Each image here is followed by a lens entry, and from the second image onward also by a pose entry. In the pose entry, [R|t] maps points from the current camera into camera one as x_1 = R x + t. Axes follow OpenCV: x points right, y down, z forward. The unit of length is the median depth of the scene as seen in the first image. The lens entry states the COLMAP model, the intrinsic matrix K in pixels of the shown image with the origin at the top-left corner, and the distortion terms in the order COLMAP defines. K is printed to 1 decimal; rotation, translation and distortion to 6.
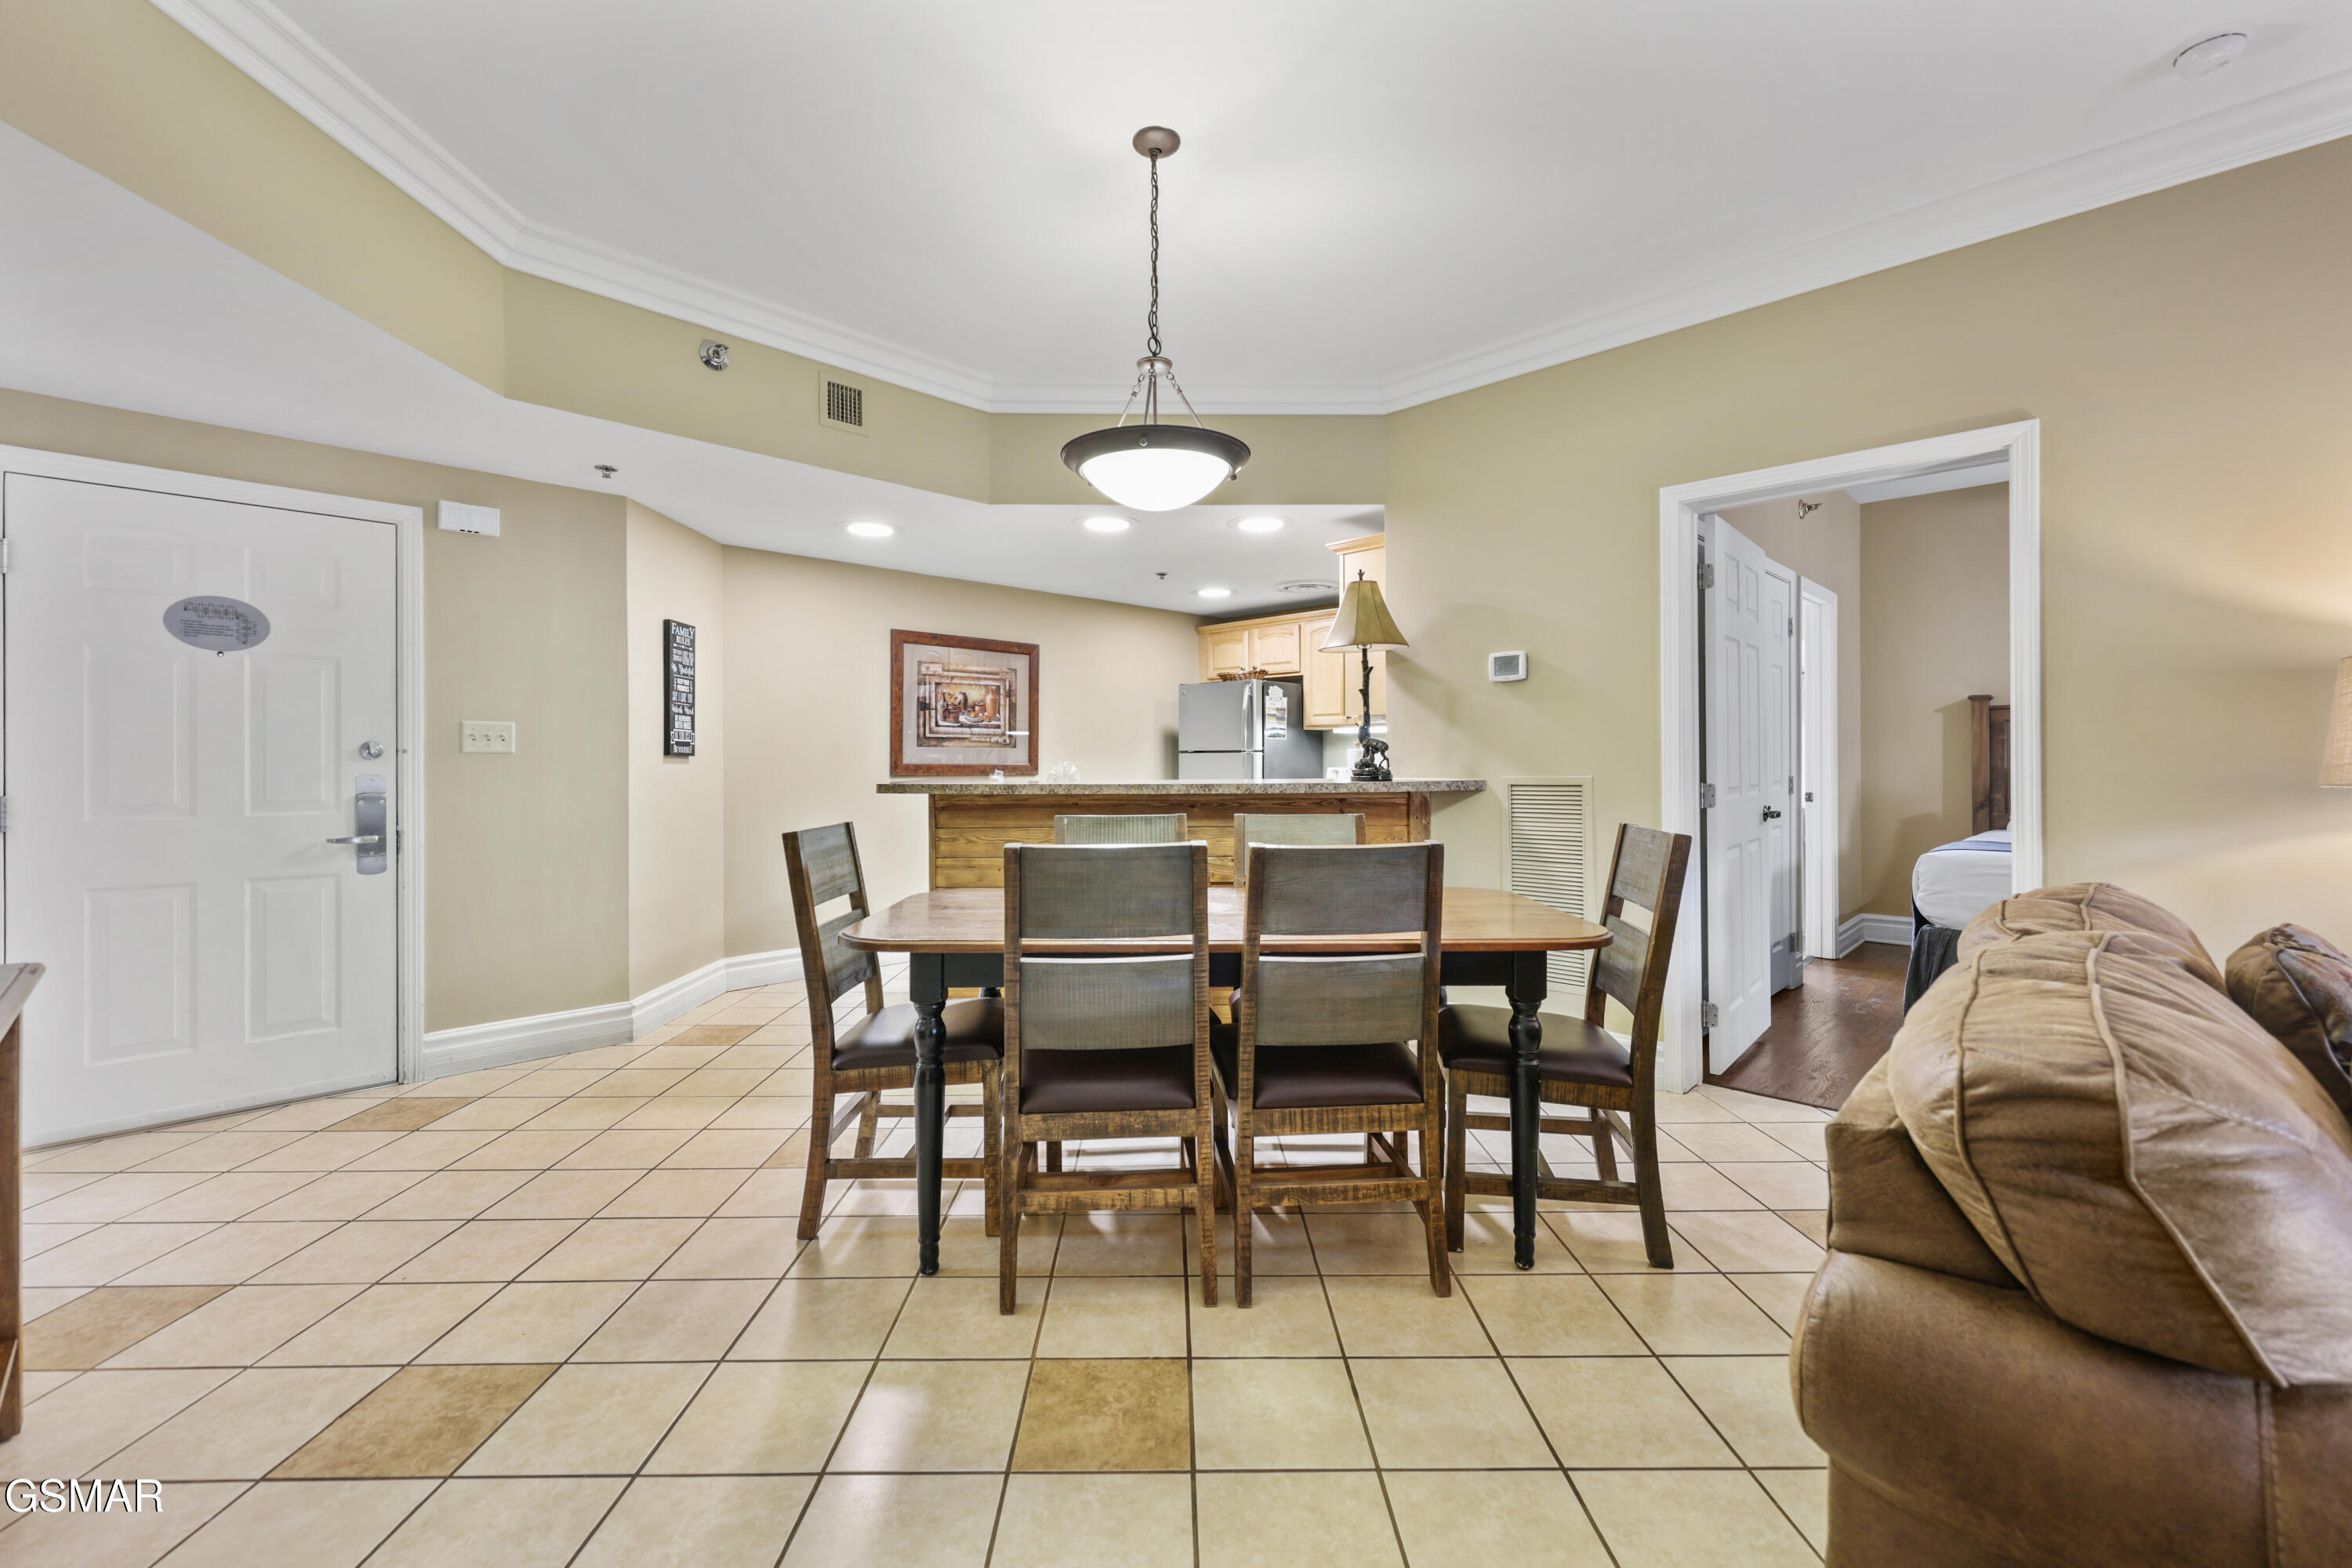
lens RADIAL K [[974.7, 0, 1175.2], [0, 974.7, 752.3], [0, 0, 1]] dist [0.002484, 0.000293]
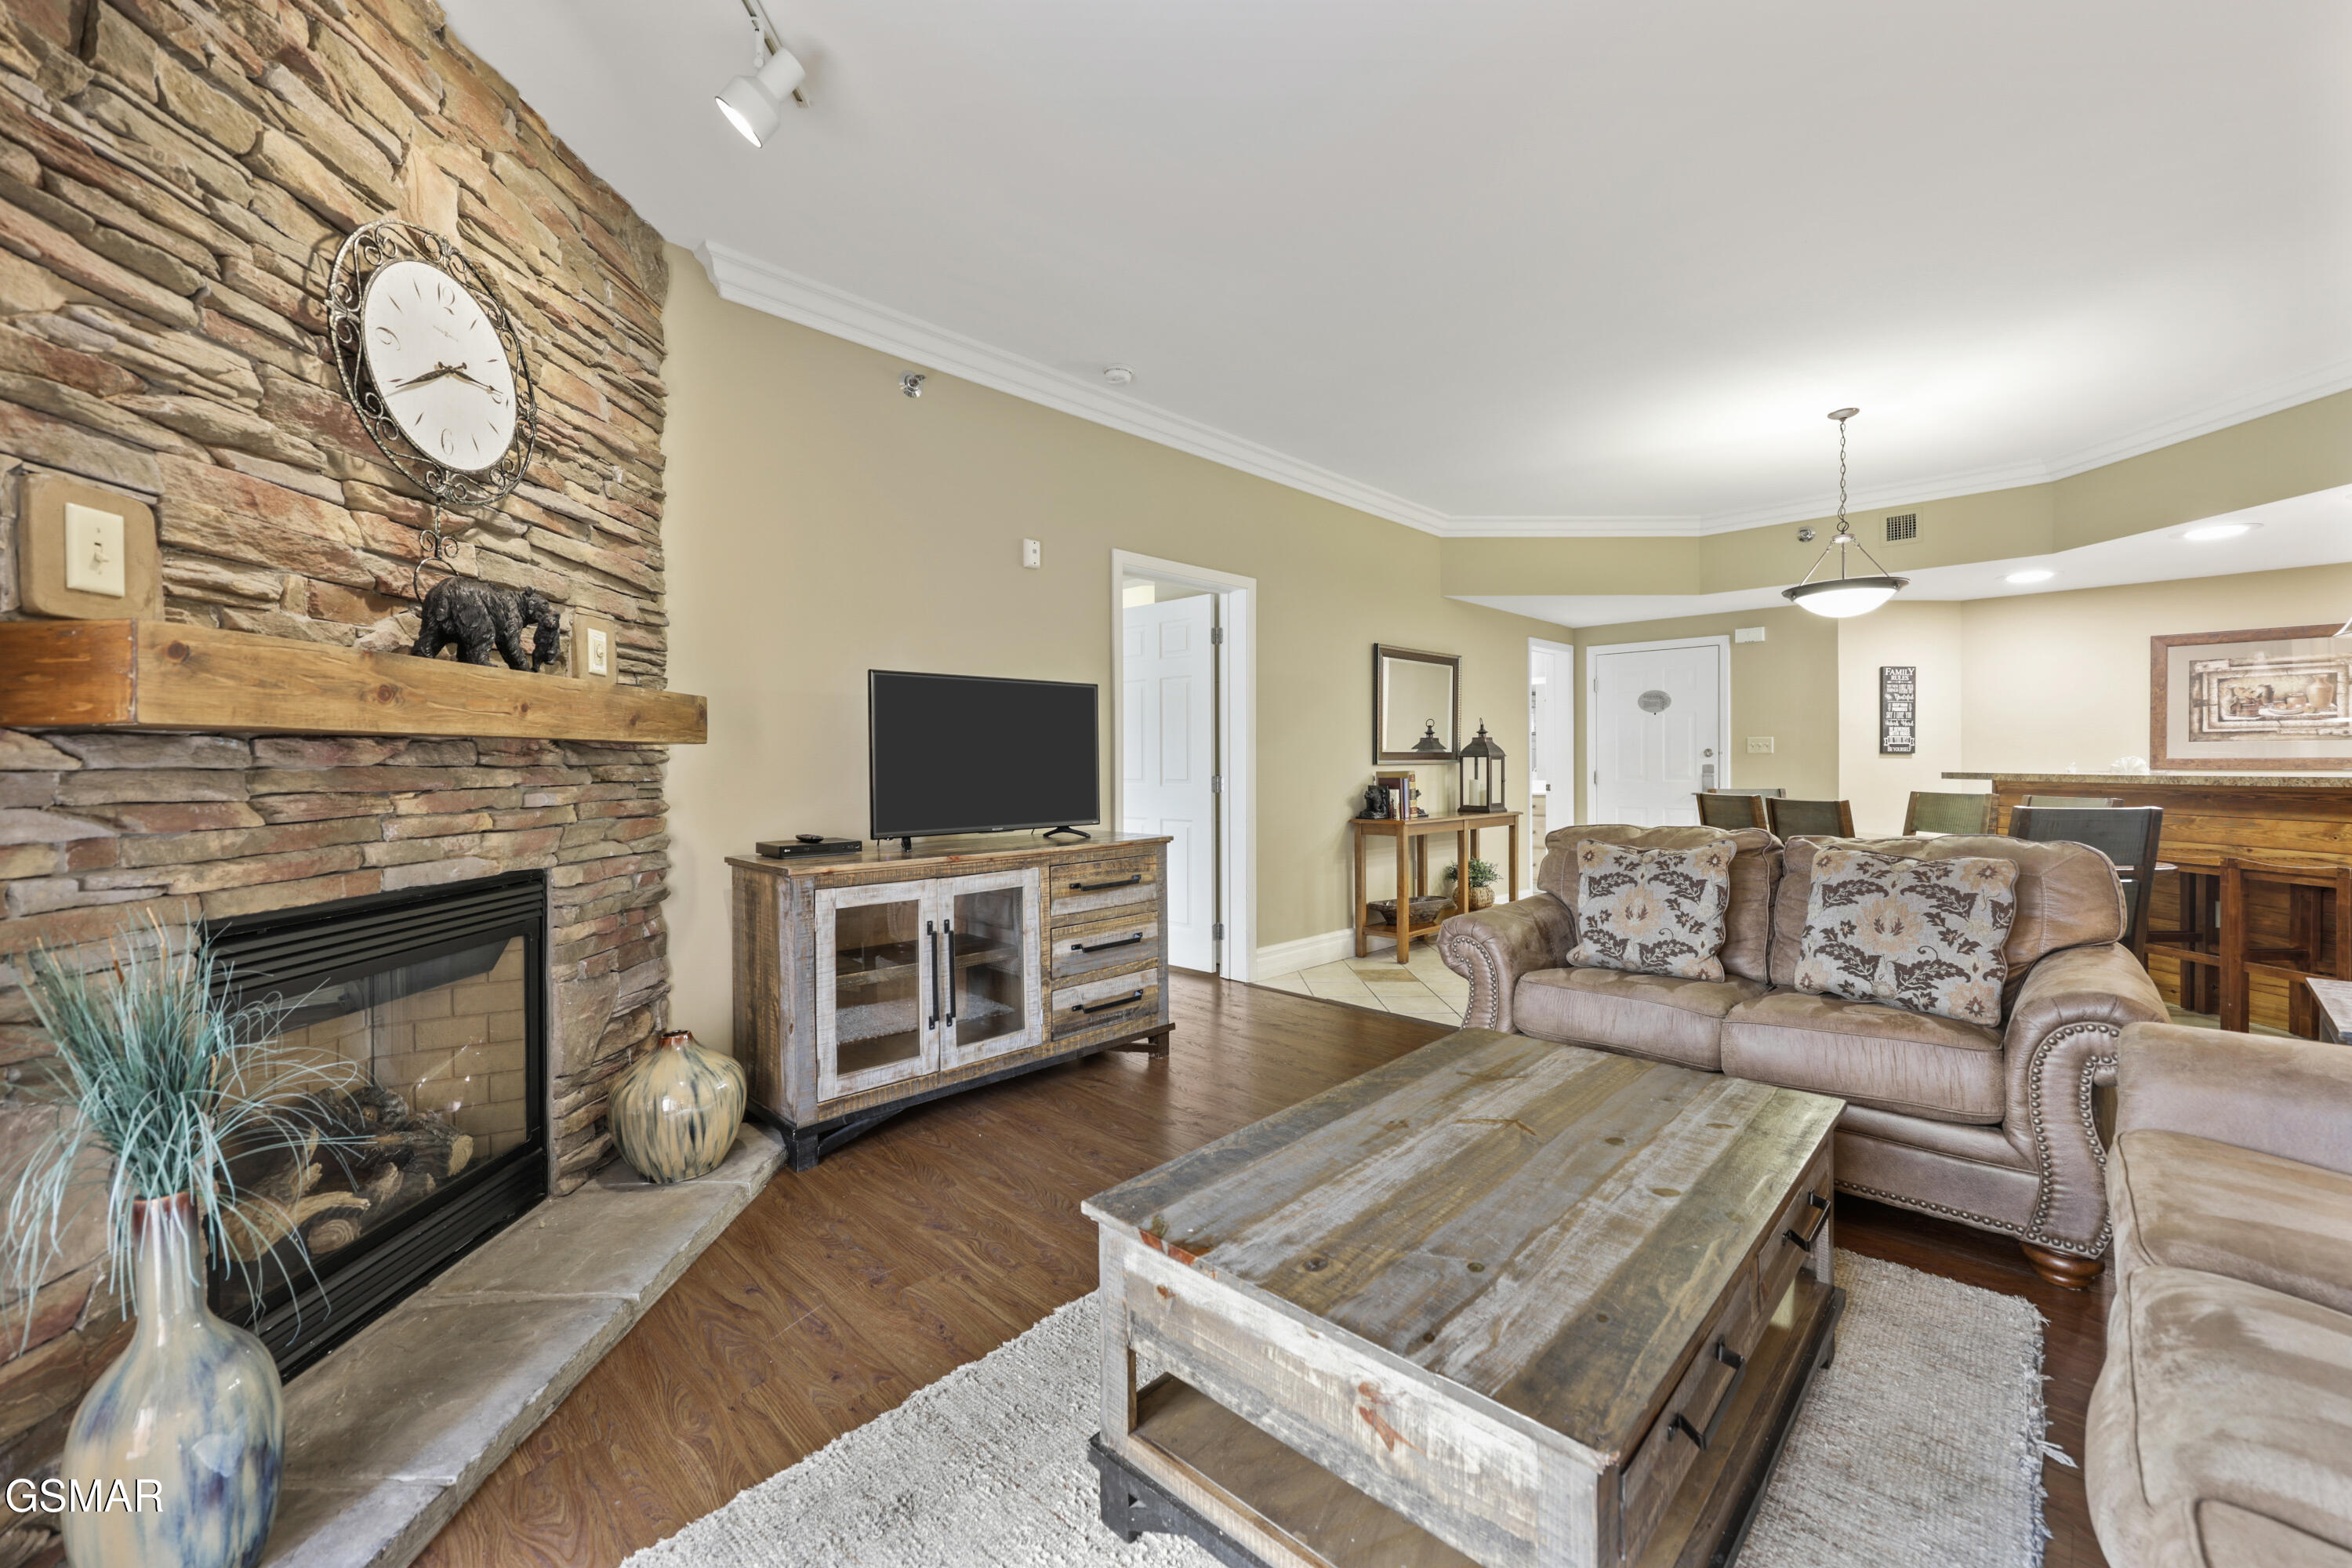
lens RADIAL K [[944.7, 0, 1181.3], [0, 944.7, 768.9], [0, 0, 1]] dist [0.000266, -0.000061]
pose [[0.008138, 0.007830, -0.999936, 4.769522], [0.013913, 0.999872, 0.007942, 0.003226], [0.999870, -0.013976, 0.008028, -0.683529]]
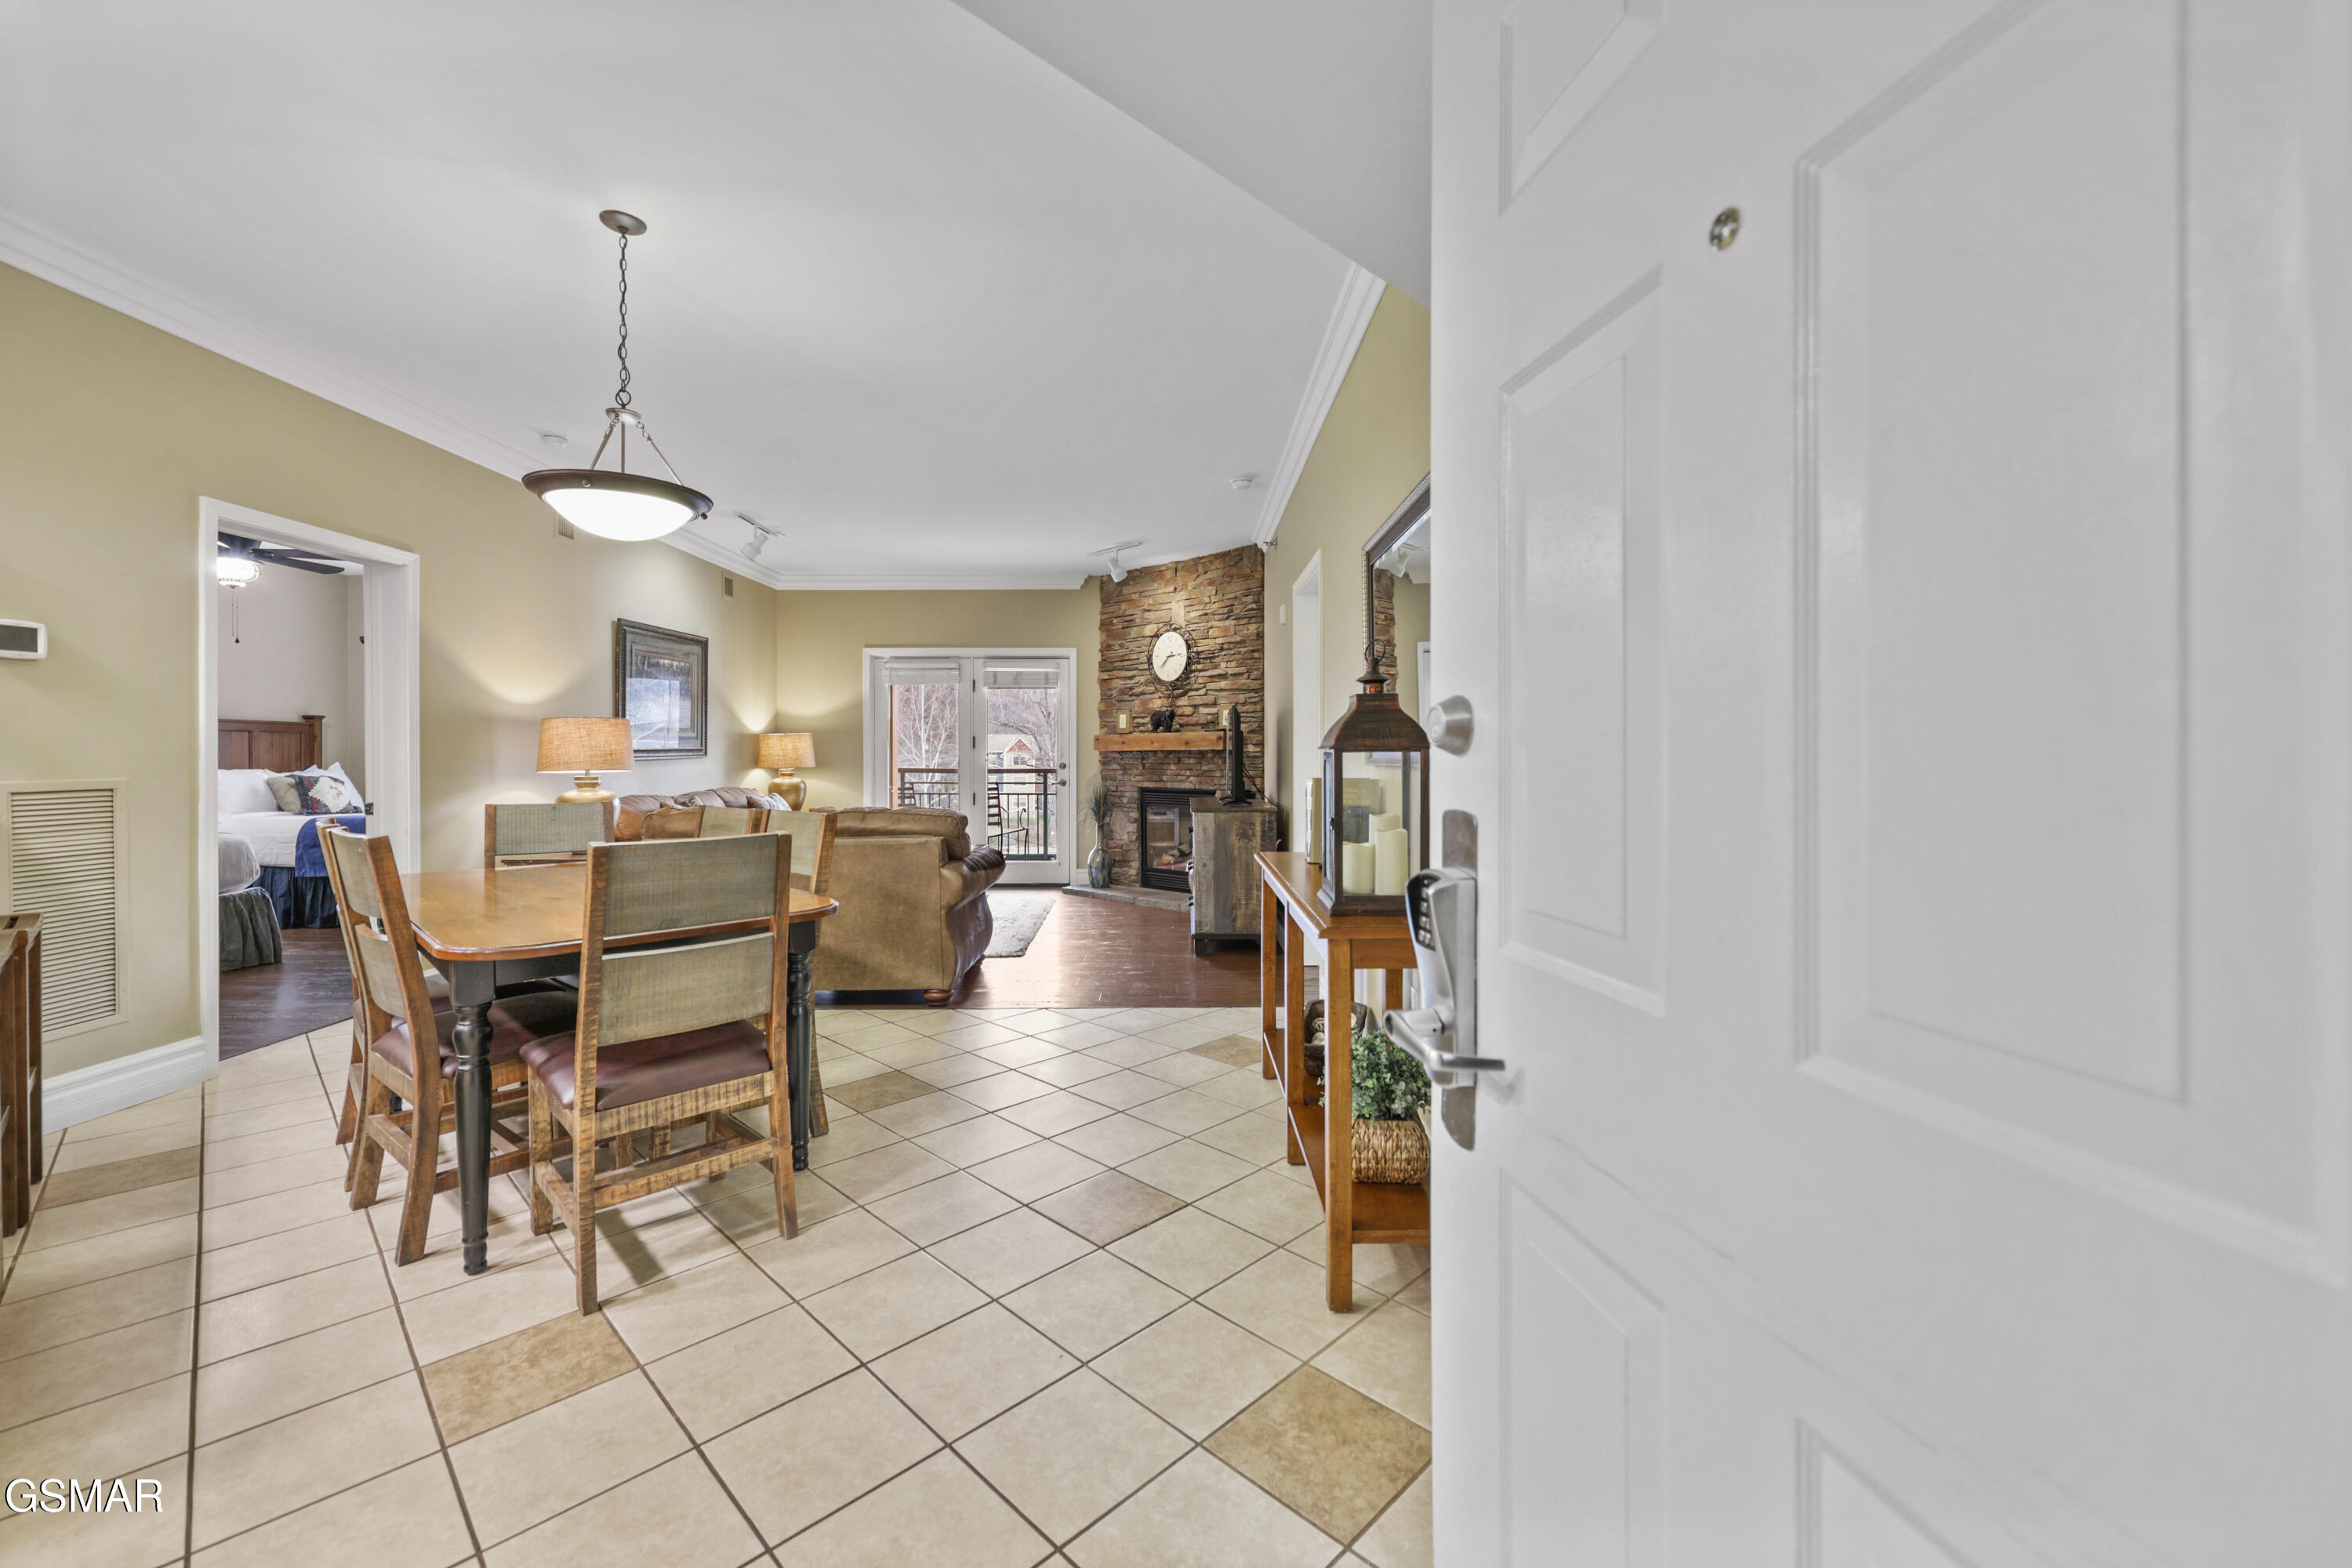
lens RADIAL K [[959.3, 0, 1181.0], [0, 959.3, 762.7], [0, 0, 1]] dist [0.000449, -0.000030]
pose [[-0.708225, -0.002062, 0.705984, -3.595161], [-0.002501, 0.999997, 0.000412, 0.033812], [-0.705983, -0.001474, -0.708228, 3.705345]]
